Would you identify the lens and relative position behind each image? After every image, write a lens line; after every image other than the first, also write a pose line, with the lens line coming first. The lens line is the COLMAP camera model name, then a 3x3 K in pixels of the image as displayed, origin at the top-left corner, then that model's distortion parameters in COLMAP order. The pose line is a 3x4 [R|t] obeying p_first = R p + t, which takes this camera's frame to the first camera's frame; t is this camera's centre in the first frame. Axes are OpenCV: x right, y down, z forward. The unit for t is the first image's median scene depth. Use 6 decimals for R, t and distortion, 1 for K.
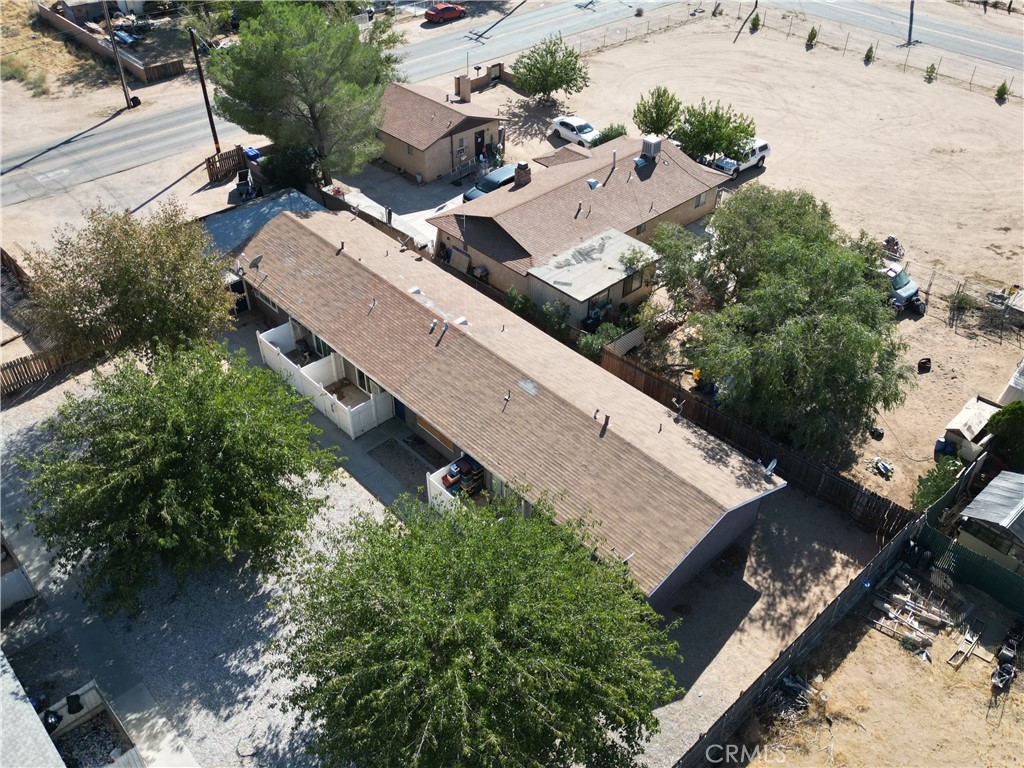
lens RADIAL K [[883.7, 0, 512.0], [0, 883.7, 384.0], [0, 0, 1]] dist [0.034405, -0.008139]
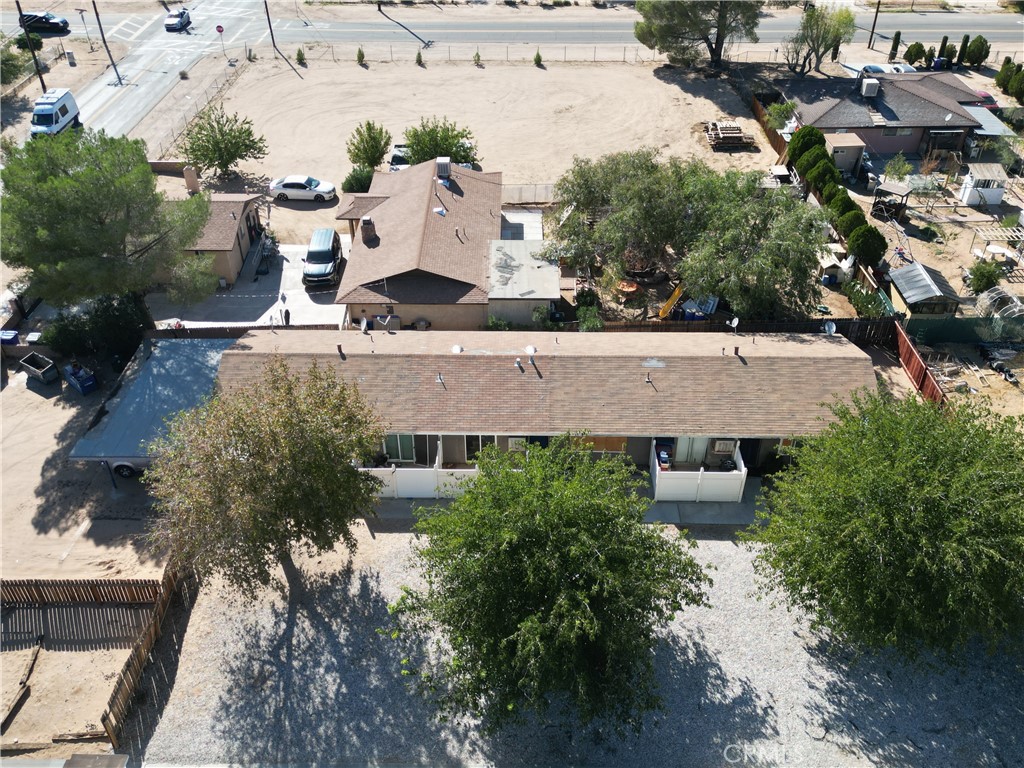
lens RADIAL K [[883.7, 0, 512.0], [0, 883.7, 384.0], [0, 0, 1]] dist [0.034405, -0.008139]
pose [[0.689425, -0.437805, 0.577079, -0.565719], [0.459372, 0.880237, 0.118995, -0.140608], [-0.560063, 0.183056, 0.807973, 0.161697]]
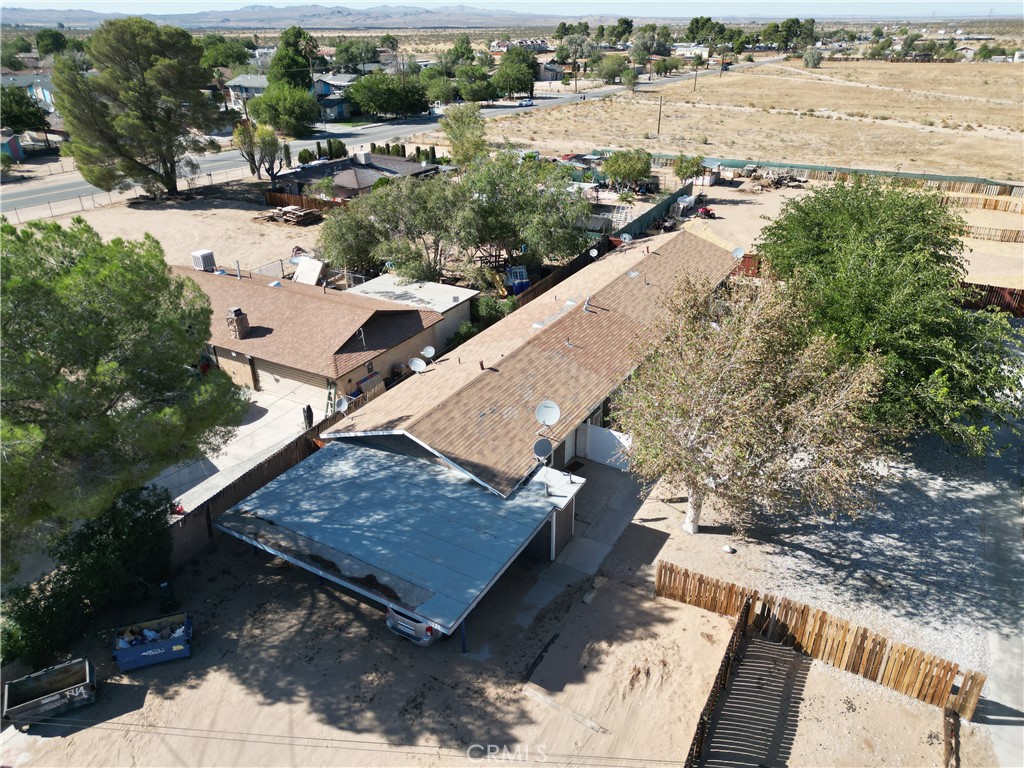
lens RADIAL K [[715.2, 0, 512.0], [0, 715.2, 384.0], [0, 0, 1]] dist [0.020994, -0.002434]
pose [[-0.299657, -0.428006, 0.852653, -0.687327], [0.598938, 0.611266, 0.517328, -0.422567], [-0.742617, 0.665706, 0.073179, 0.880676]]
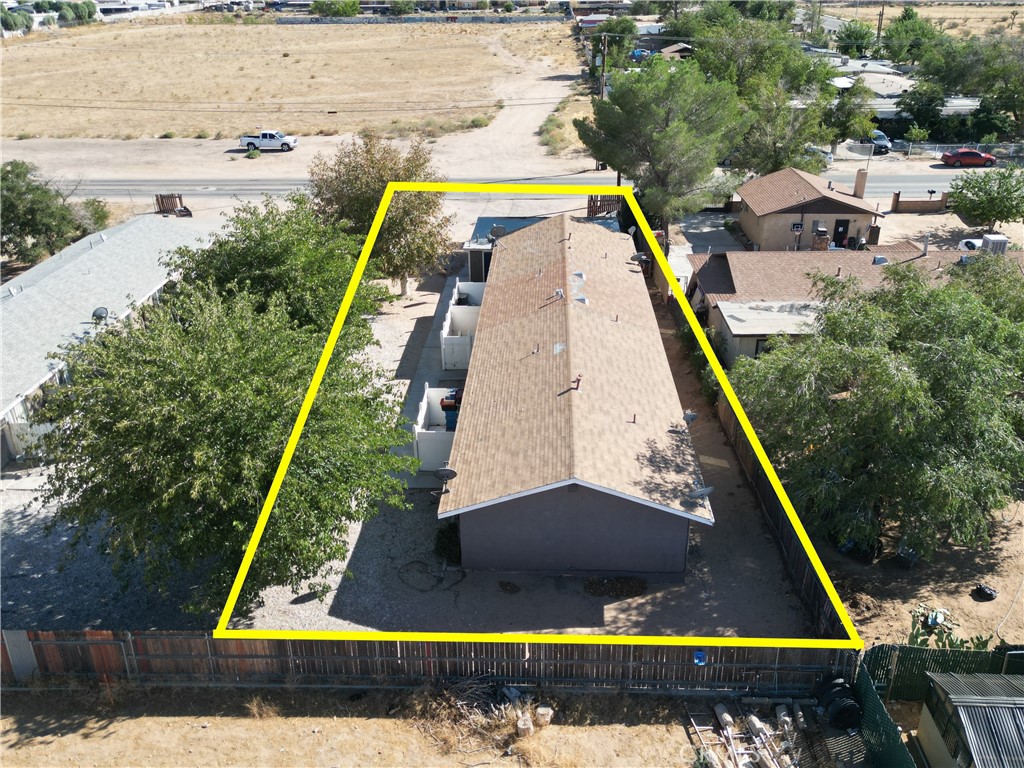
lens RADIAL K [[912.9, 0, 512.0], [0, 912.9, 384.0], [0, 0, 1]] dist [0.034144, 0.000303]
pose [[0.707292, 0.288689, -0.645289, 0.460256], [-0.433702, 0.898045, -0.073608, 0.096722], [0.558249, 0.331925, 0.760384, 0.196948]]
